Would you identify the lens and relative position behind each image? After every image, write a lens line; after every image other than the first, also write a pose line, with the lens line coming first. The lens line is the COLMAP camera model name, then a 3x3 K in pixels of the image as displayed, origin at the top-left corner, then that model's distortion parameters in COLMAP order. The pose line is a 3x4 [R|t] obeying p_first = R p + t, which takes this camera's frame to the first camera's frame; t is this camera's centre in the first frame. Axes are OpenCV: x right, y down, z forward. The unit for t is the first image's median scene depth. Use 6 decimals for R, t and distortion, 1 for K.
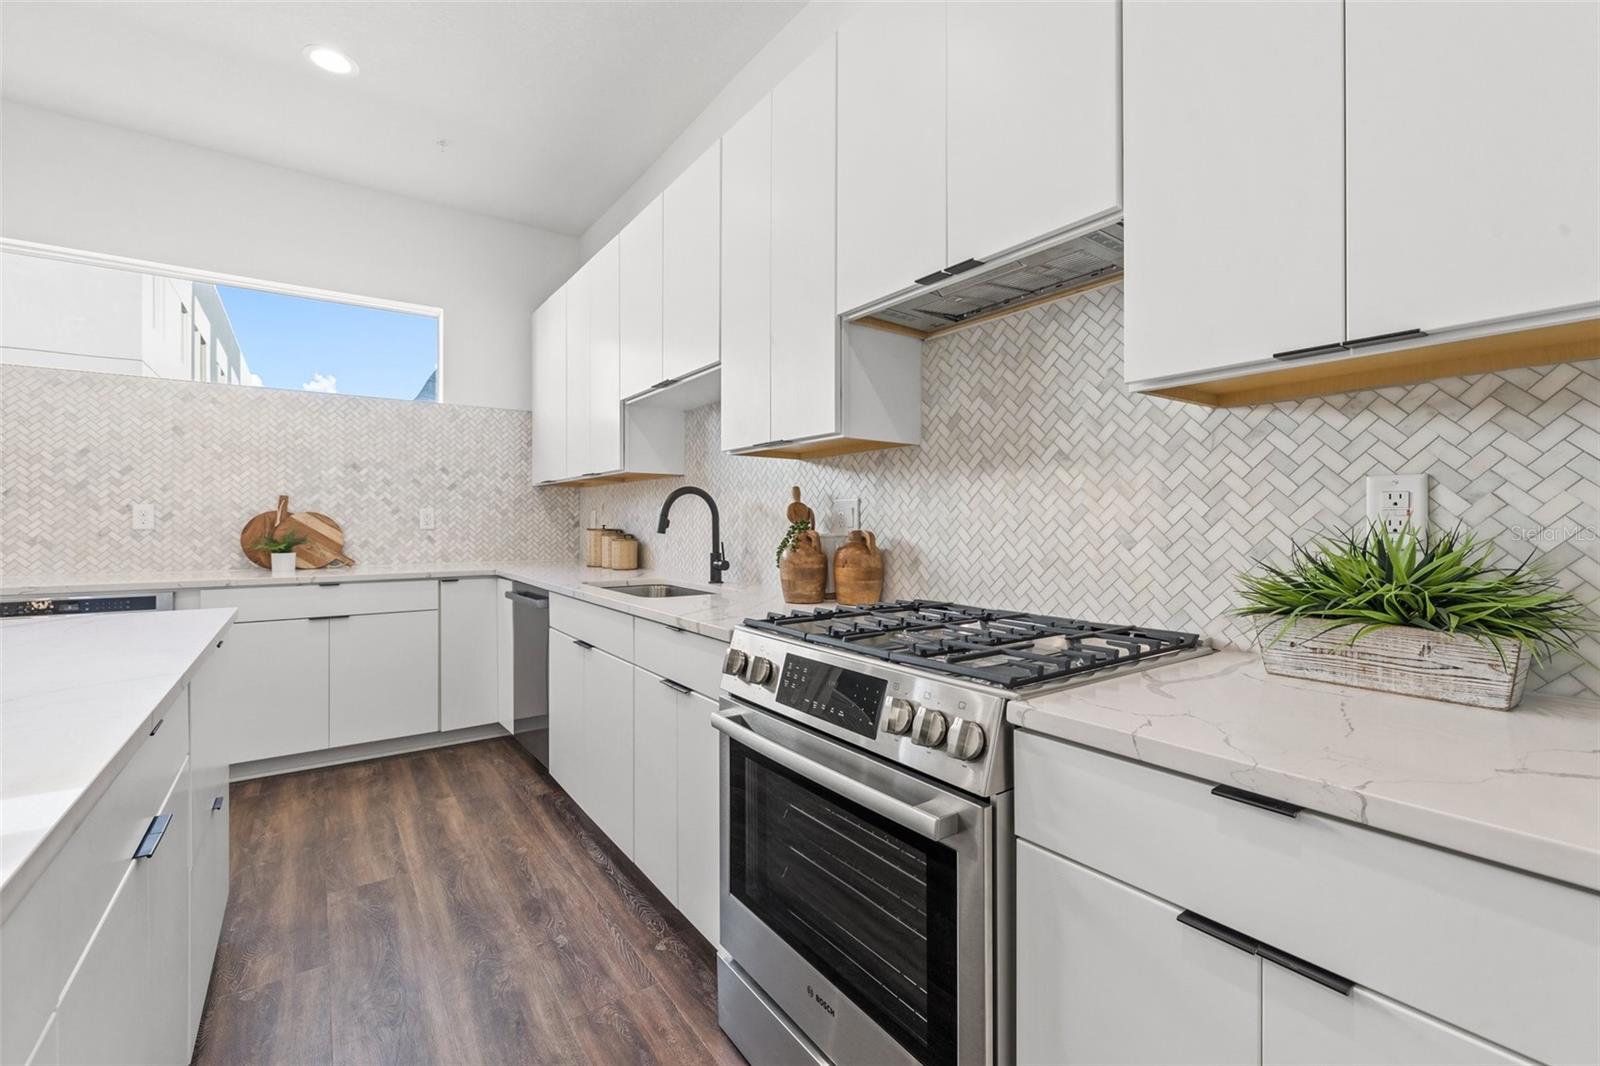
lens RADIAL K [[693.2, 0, 798.9], [0, 693.2, 529.4], [0, 0, 1]] dist [0.000535, 0.000017]
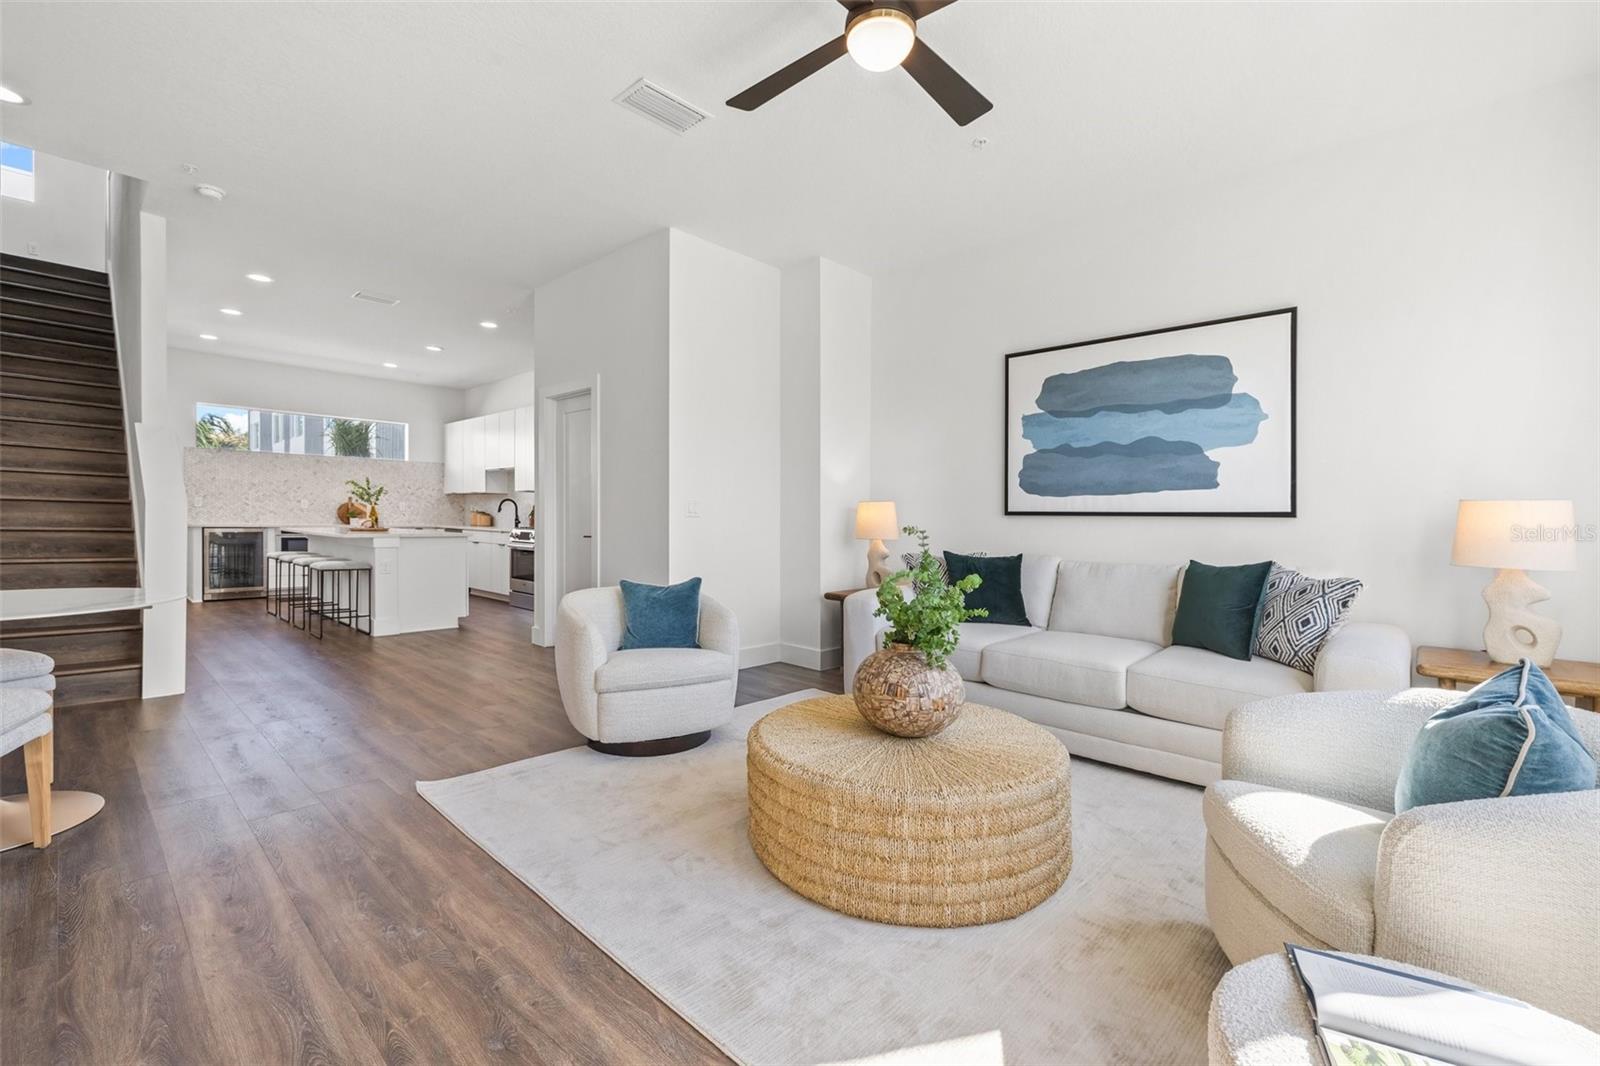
lens RADIAL K [[693.2, 0, 802.5], [0, 693.2, 529.9], [0, 0, 1]] dist [0.000535, 0.000017]
pose [[0.979545, 0.012723, 0.200822, 0.453495], [-0.014255, 0.999879, 0.006182, 0.039101], [-0.200719, -0.008918, 0.979608, -2.060641]]
